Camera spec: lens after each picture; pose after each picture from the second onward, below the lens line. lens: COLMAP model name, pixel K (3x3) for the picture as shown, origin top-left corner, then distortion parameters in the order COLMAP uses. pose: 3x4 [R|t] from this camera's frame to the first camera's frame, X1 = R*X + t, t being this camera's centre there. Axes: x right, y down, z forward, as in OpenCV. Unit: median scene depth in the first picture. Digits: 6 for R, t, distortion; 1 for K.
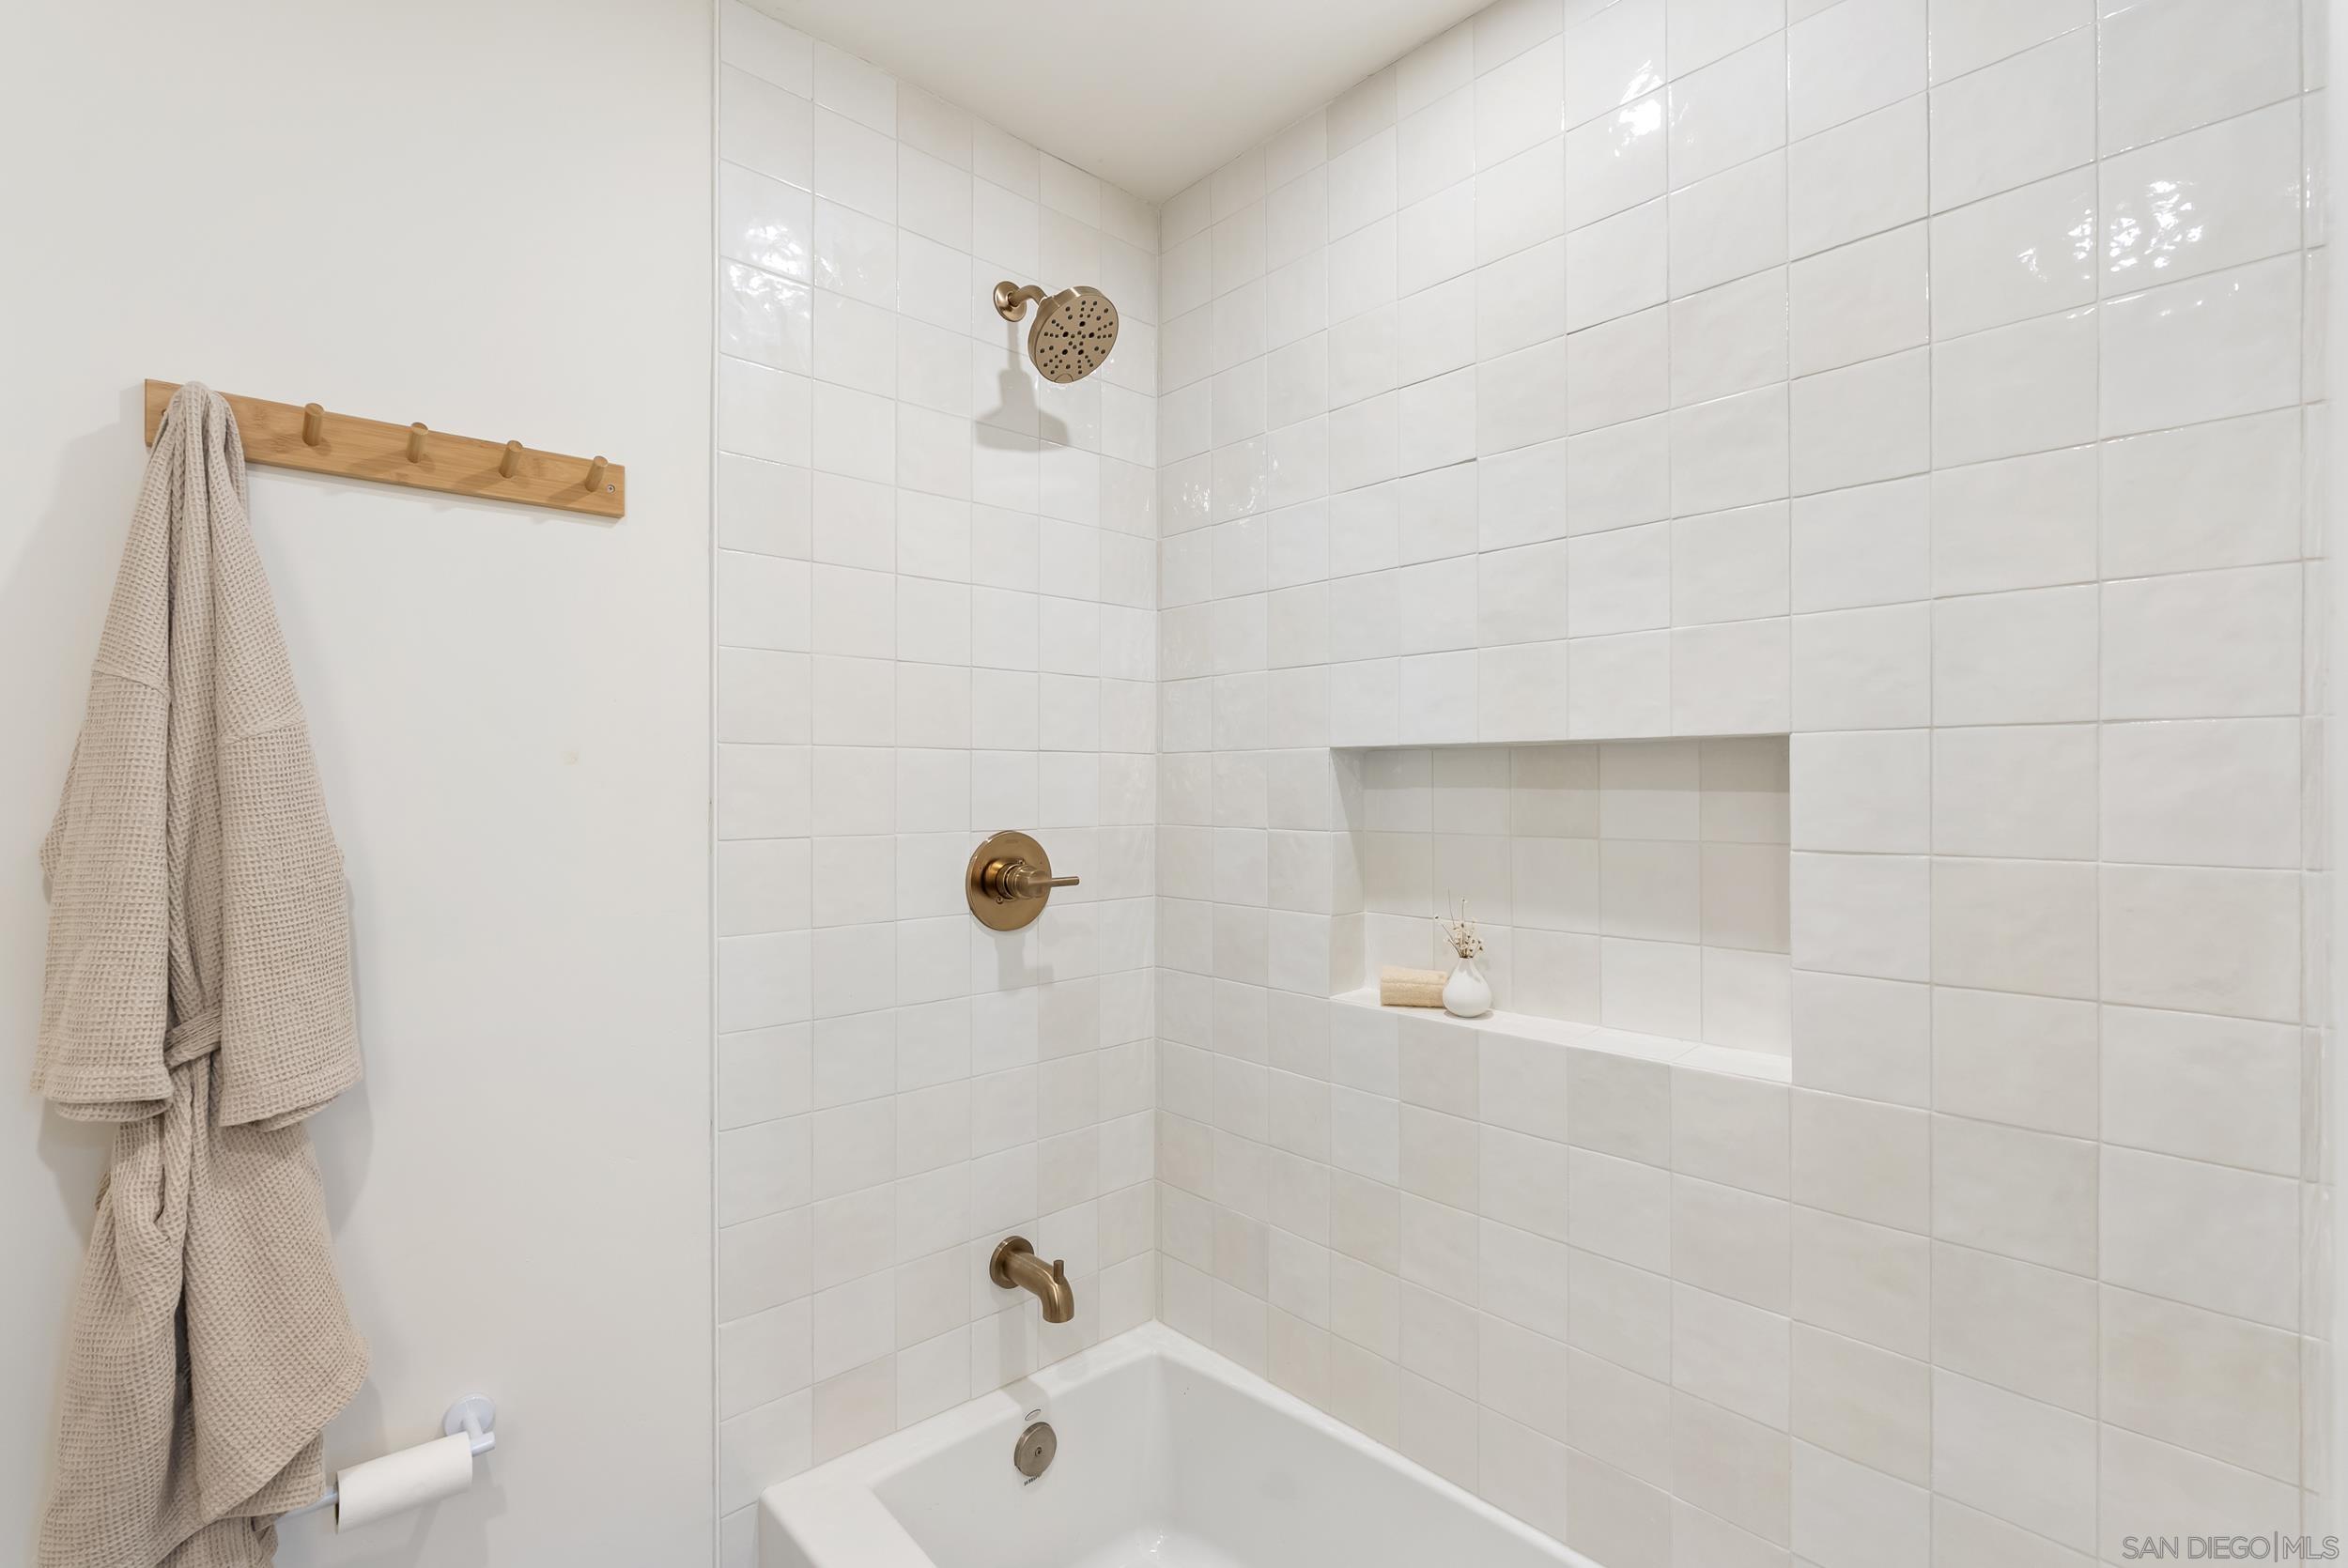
lens RADIAL K [[1080.5, 0, 1161.7], [0, 1080.5, 784.9], [0, 0, 1]] dist [0.000889, 0.000914]
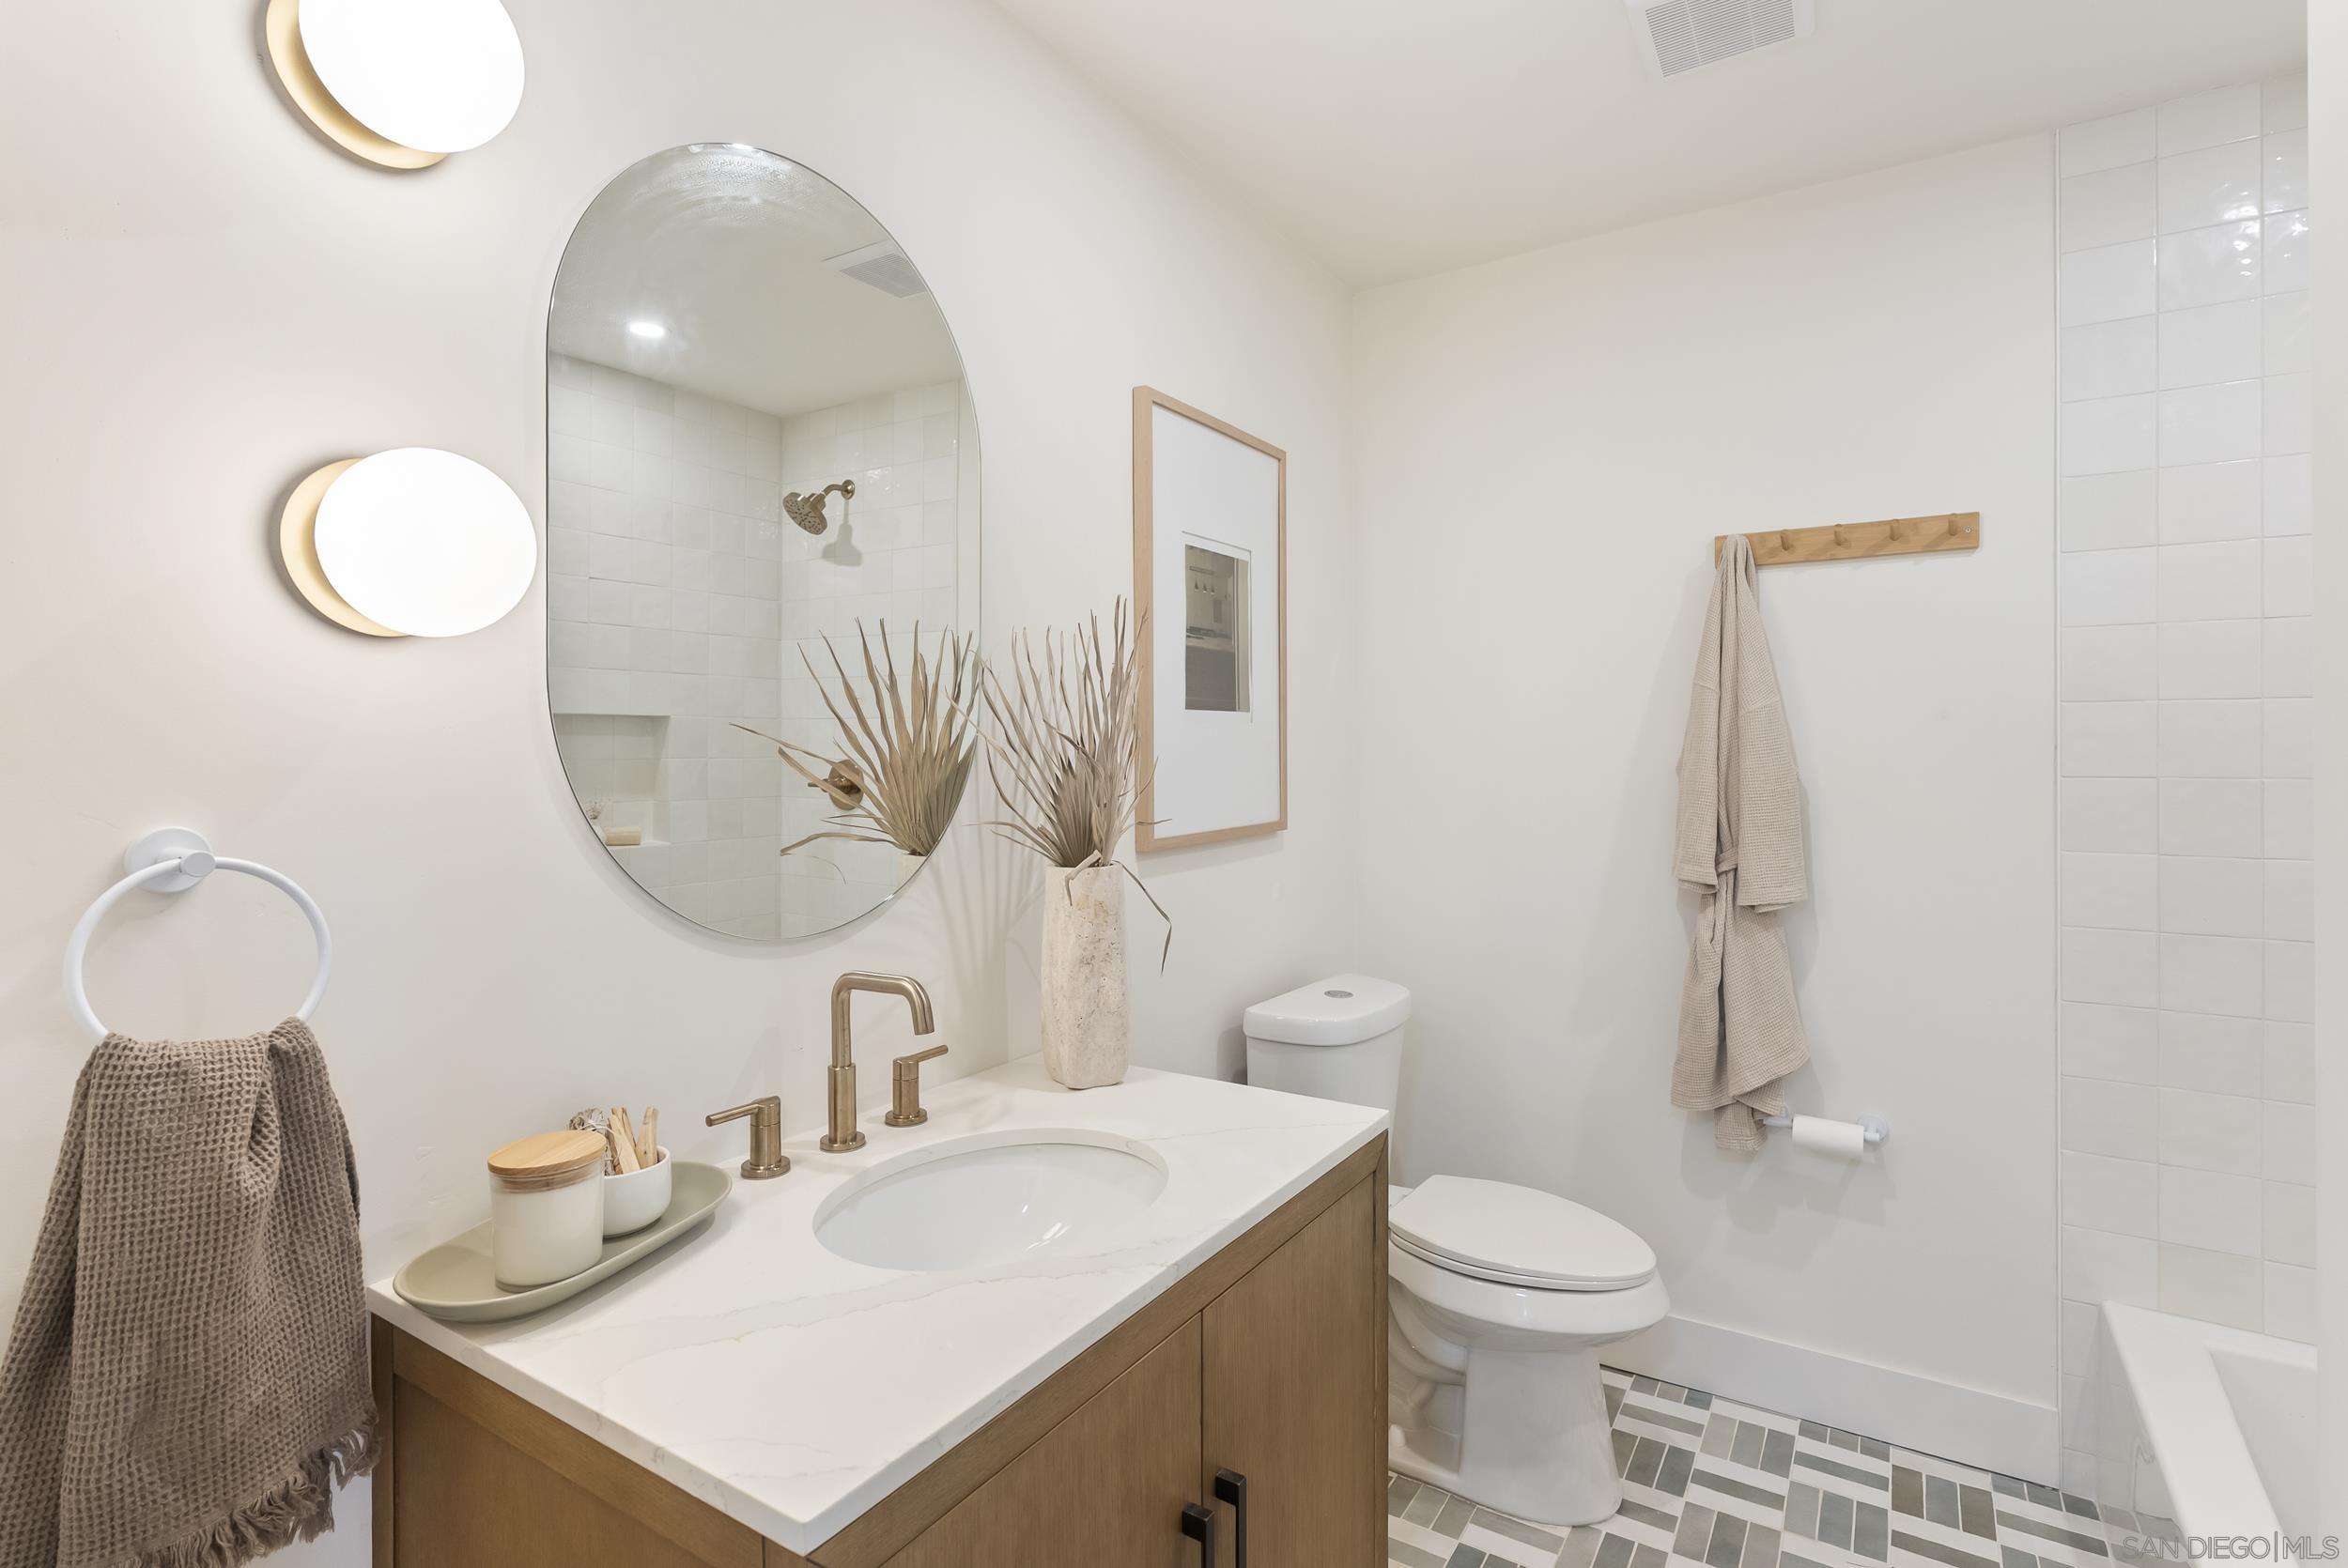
lens RADIAL K [[1157.0, 0, 1179.0], [0, 1157.0, 761.8], [0, 0, 1]] dist [-0.026110, -0.000733]
pose [[0.287853, 0.008234, -0.957639, 0.836318], [0.002860, 0.999951, 0.009457, 0.024142], [0.957670, -0.005461, 0.287815, -0.581711]]
